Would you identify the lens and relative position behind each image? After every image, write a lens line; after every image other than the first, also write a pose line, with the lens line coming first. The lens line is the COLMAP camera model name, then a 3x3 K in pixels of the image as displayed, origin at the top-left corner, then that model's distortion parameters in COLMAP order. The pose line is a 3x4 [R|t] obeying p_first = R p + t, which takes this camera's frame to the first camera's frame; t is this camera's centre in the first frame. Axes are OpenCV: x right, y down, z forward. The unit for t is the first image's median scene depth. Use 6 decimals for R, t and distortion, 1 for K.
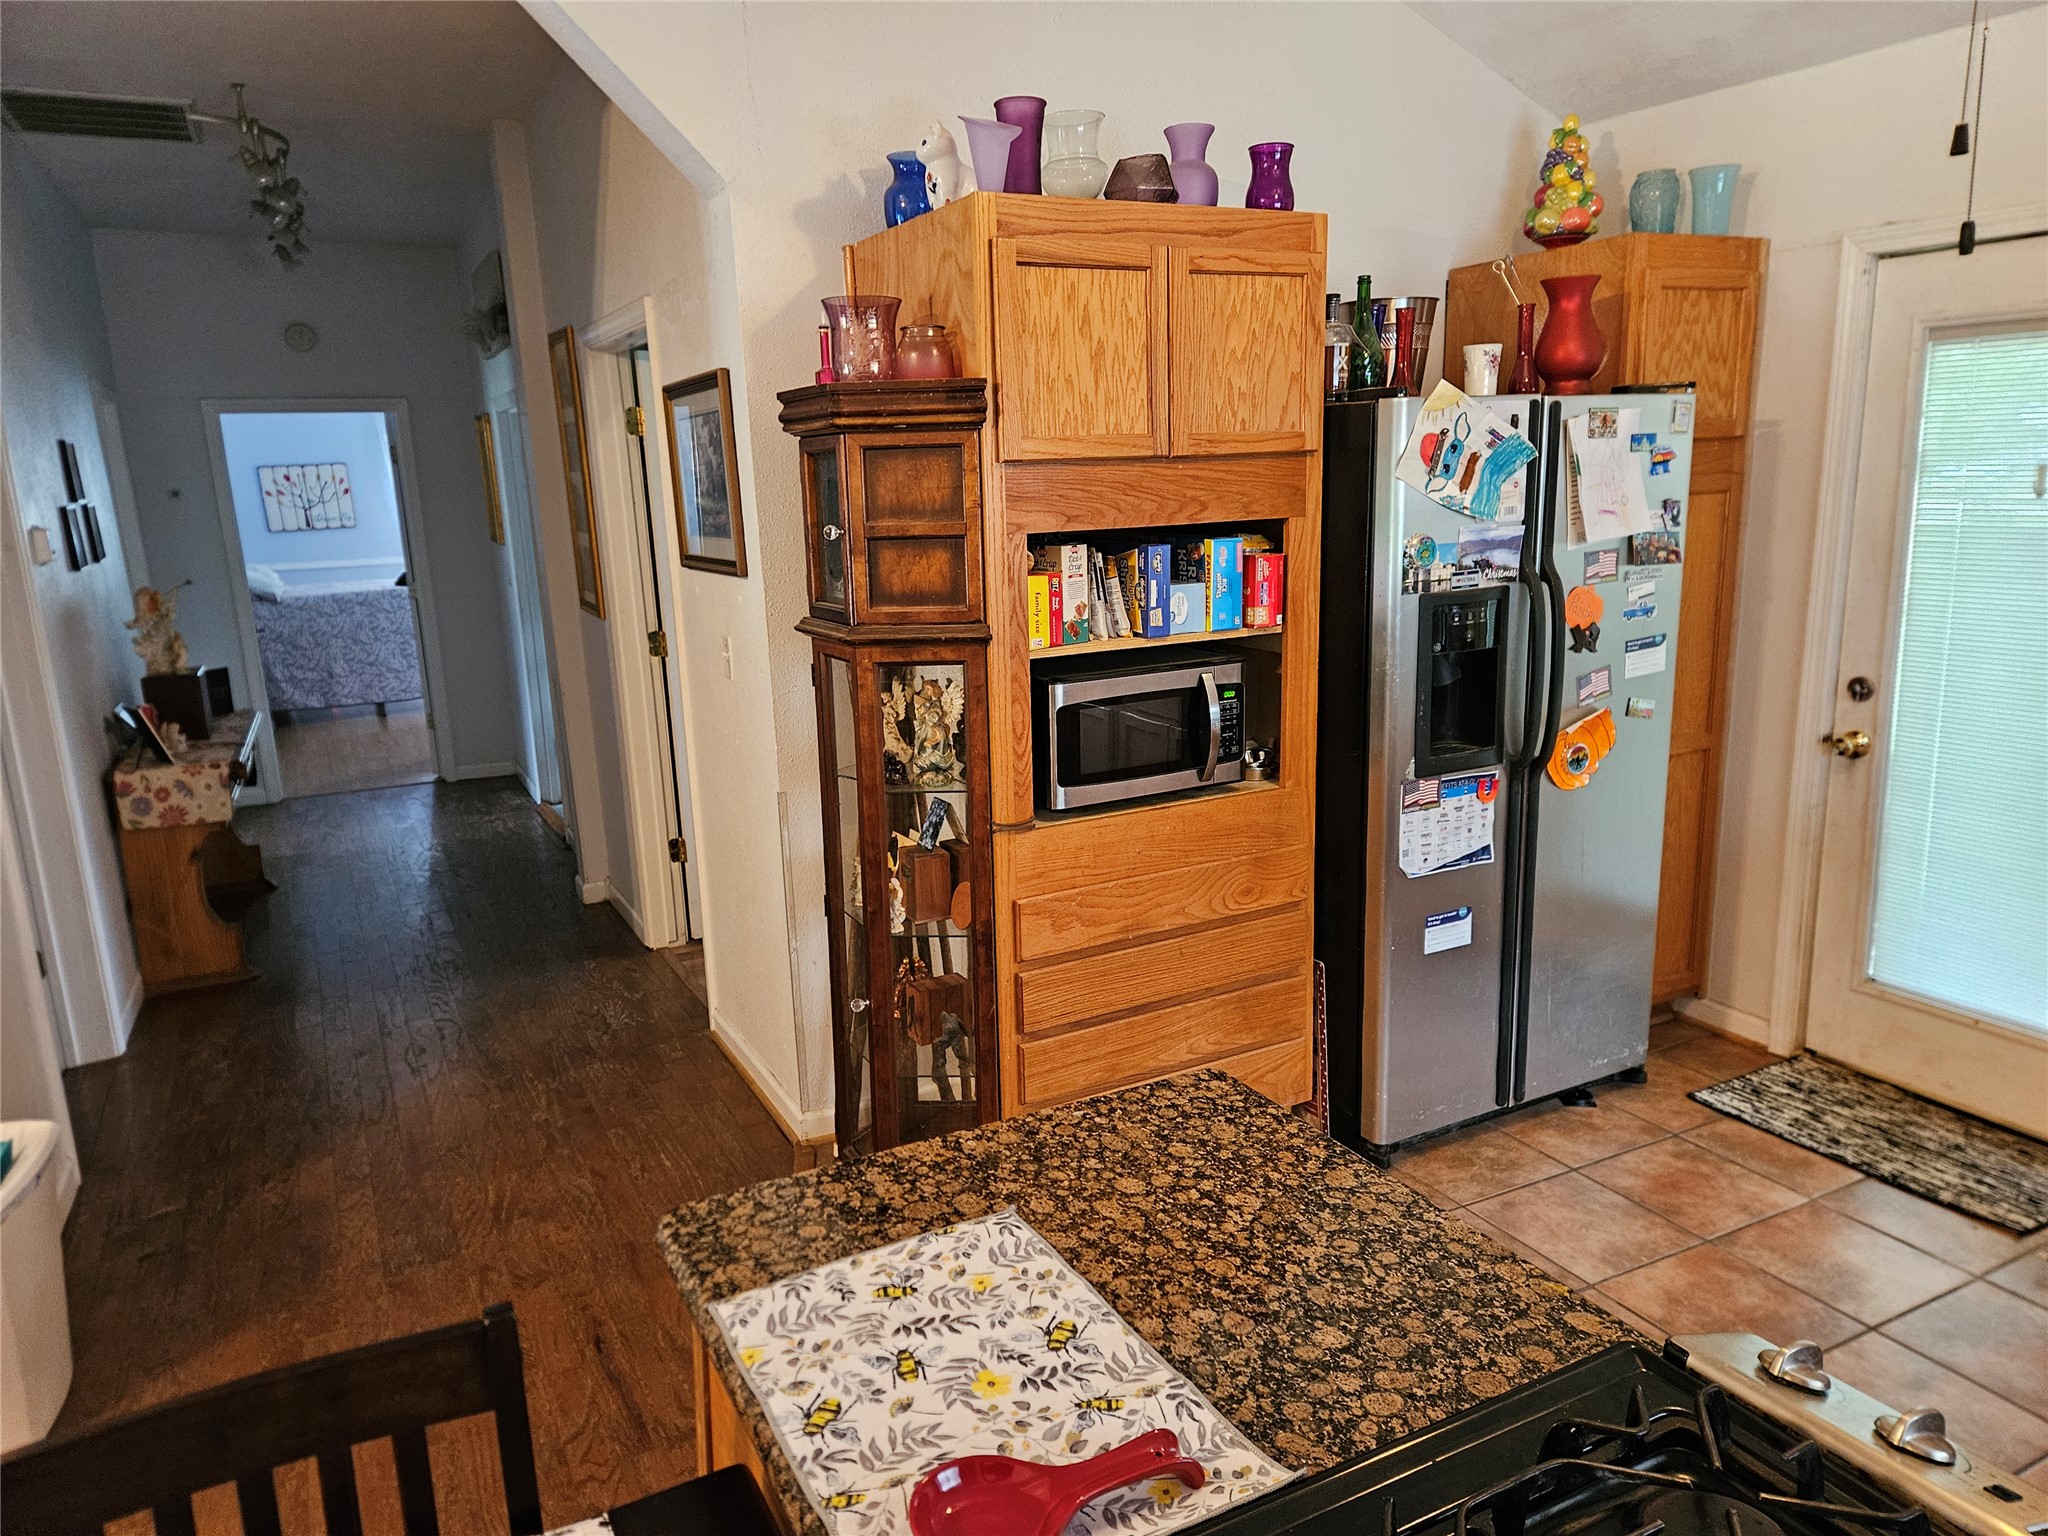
lens RADIAL K [[1362.7, 0, 980.2], [0, 1362.7, 755.1], [0, 0, 1]] dist [0.080420, -0.067083]
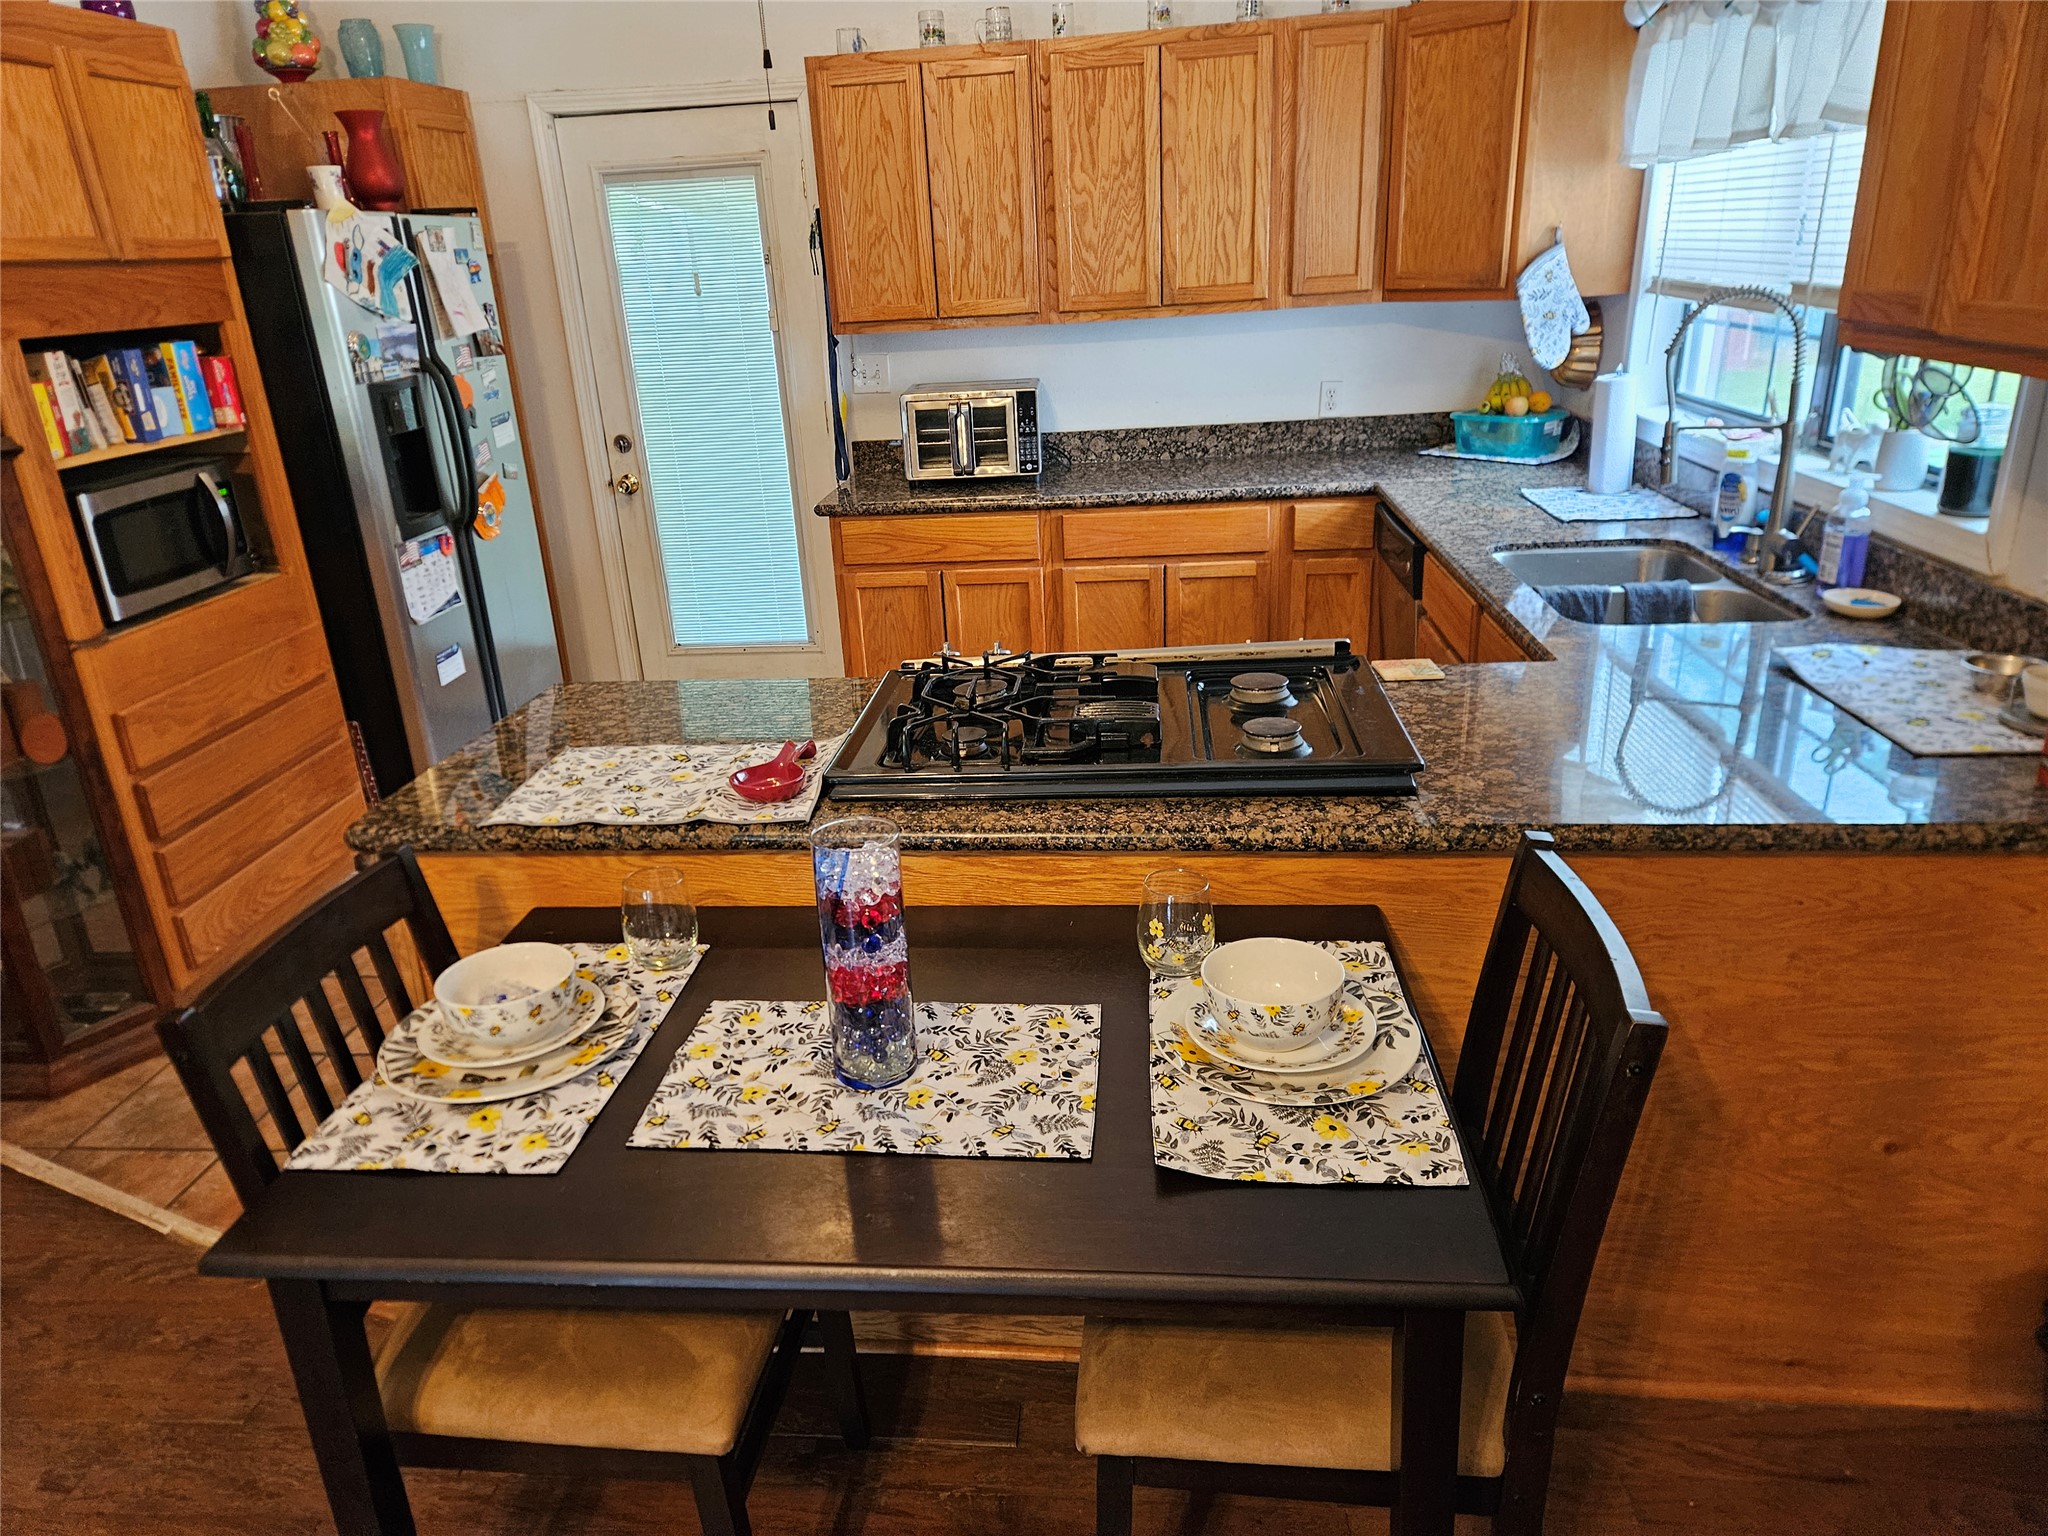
lens RADIAL K [[1362.7, 0, 993.4], [0, 1362.7, 792.6], [0, 0, 1]] dist [0.080420, -0.067083]
pose [[0.544415, -0.303241, 0.782085, -0.428437], [0.203870, 0.952245, 0.227303, 0.057500], [-0.813664, 0.035697, 0.580238, -0.128915]]
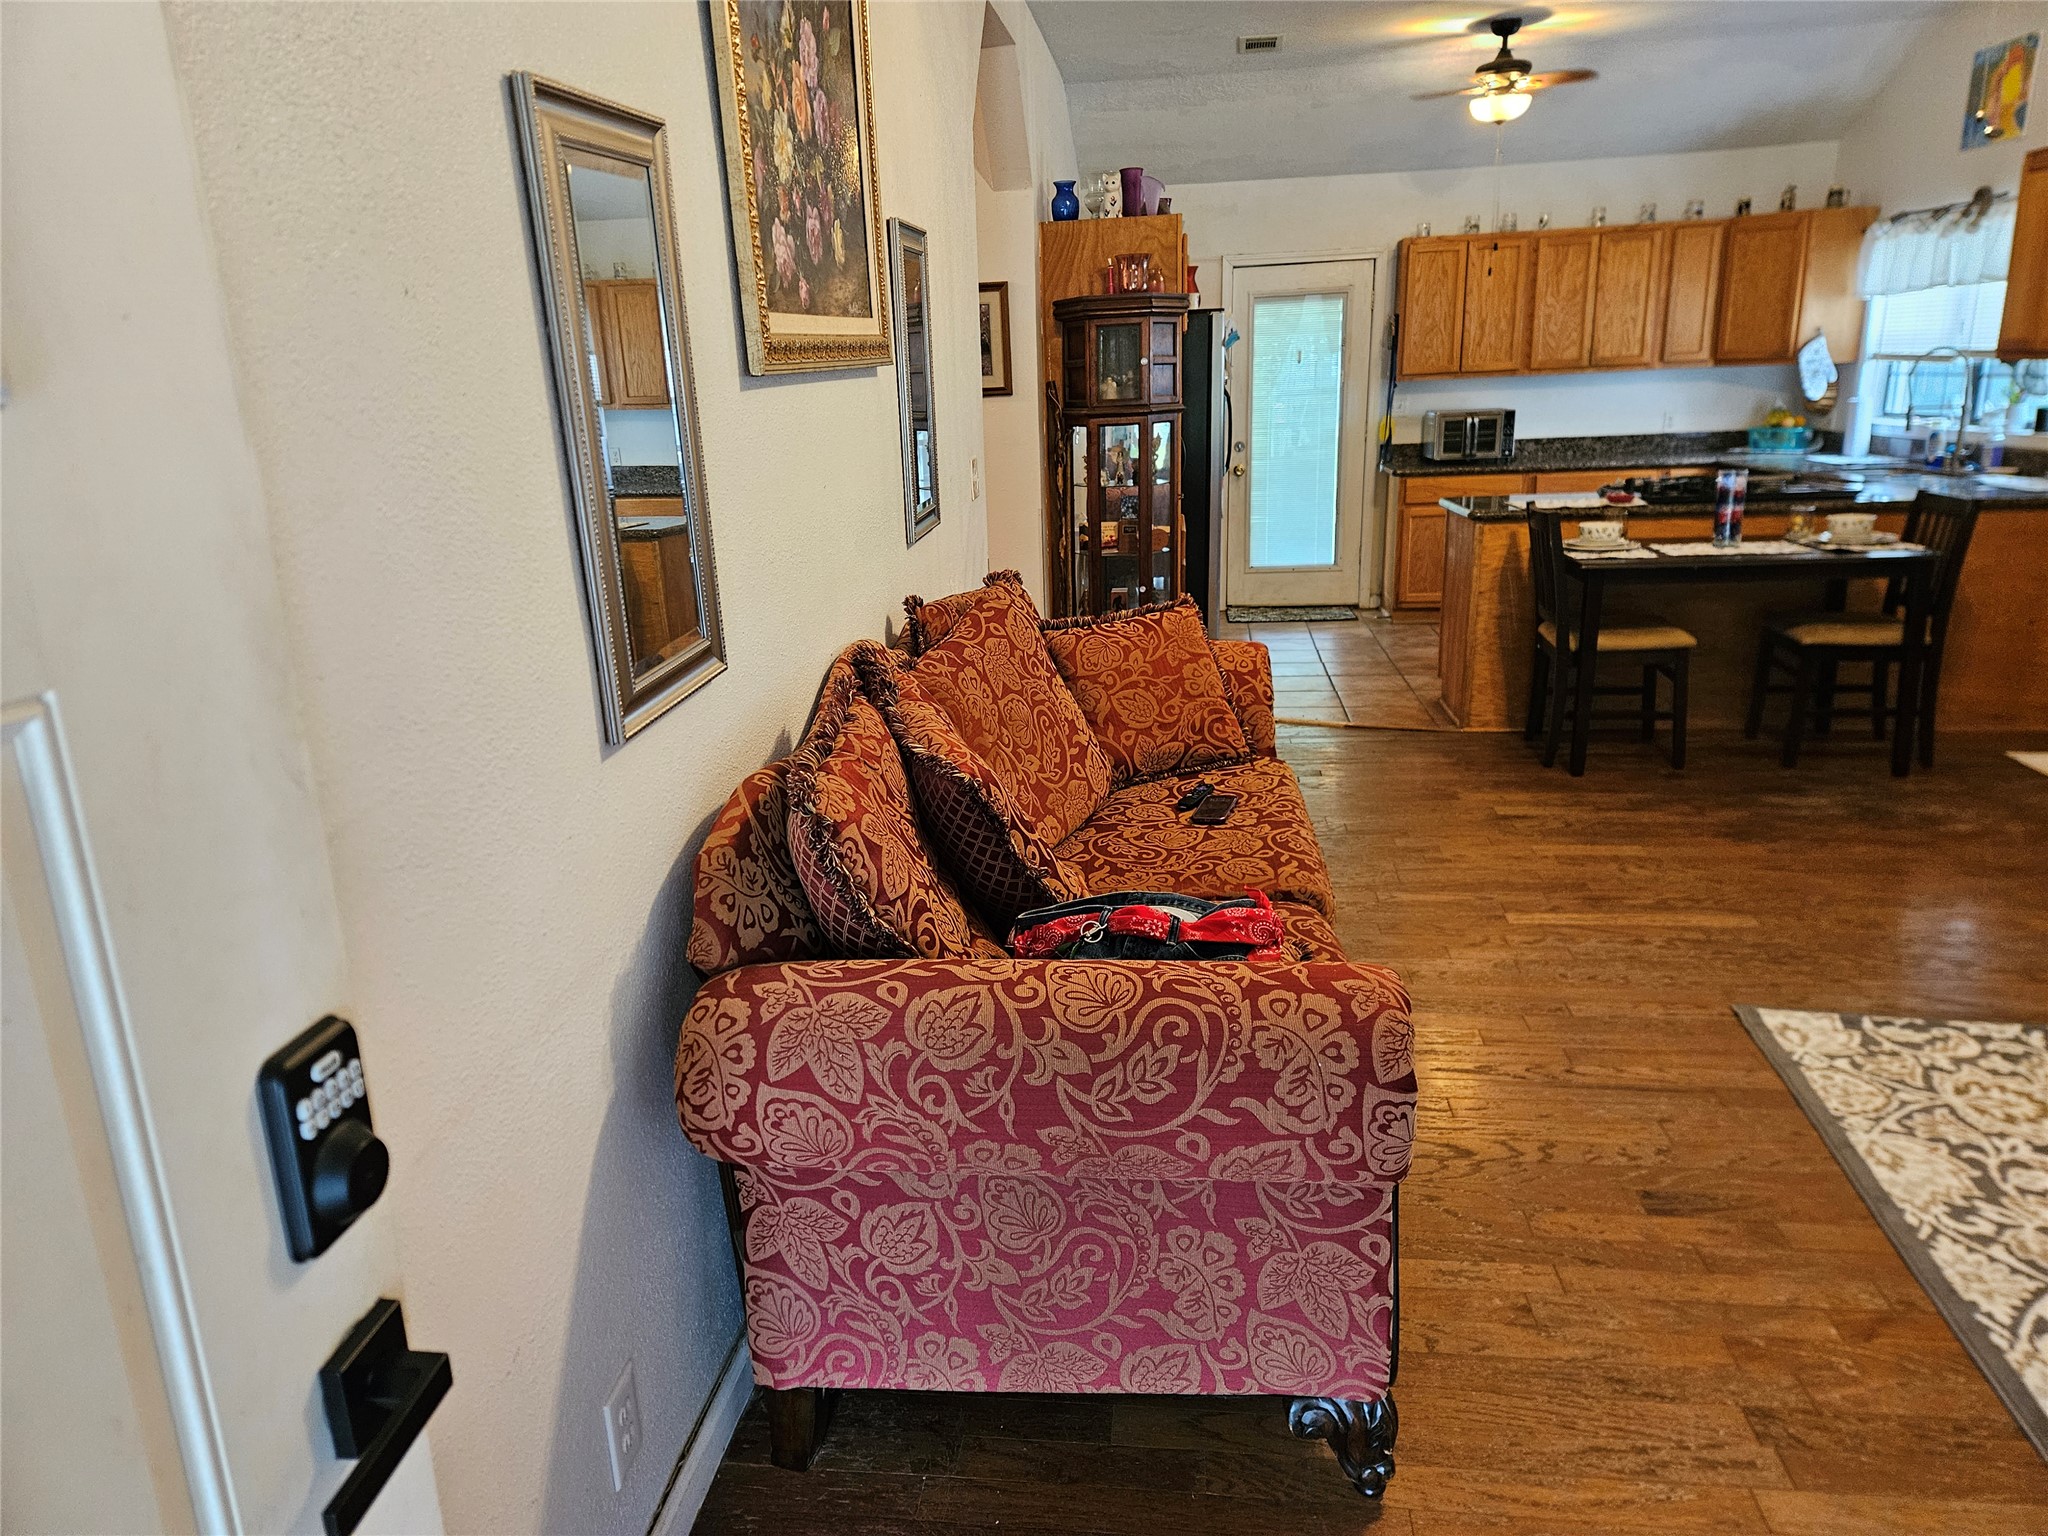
lens RADIAL K [[1362.7, 0, 1016.2], [0, 1362.7, 772.2], [0, 0, 1]] dist [0.080420, -0.067083]
pose [[0.563160, -0.213886, 0.798188, -1.948601], [0.181293, 0.974369, 0.133185, 0.140180], [-0.806216, 0.069701, 0.587501, -0.077219]]
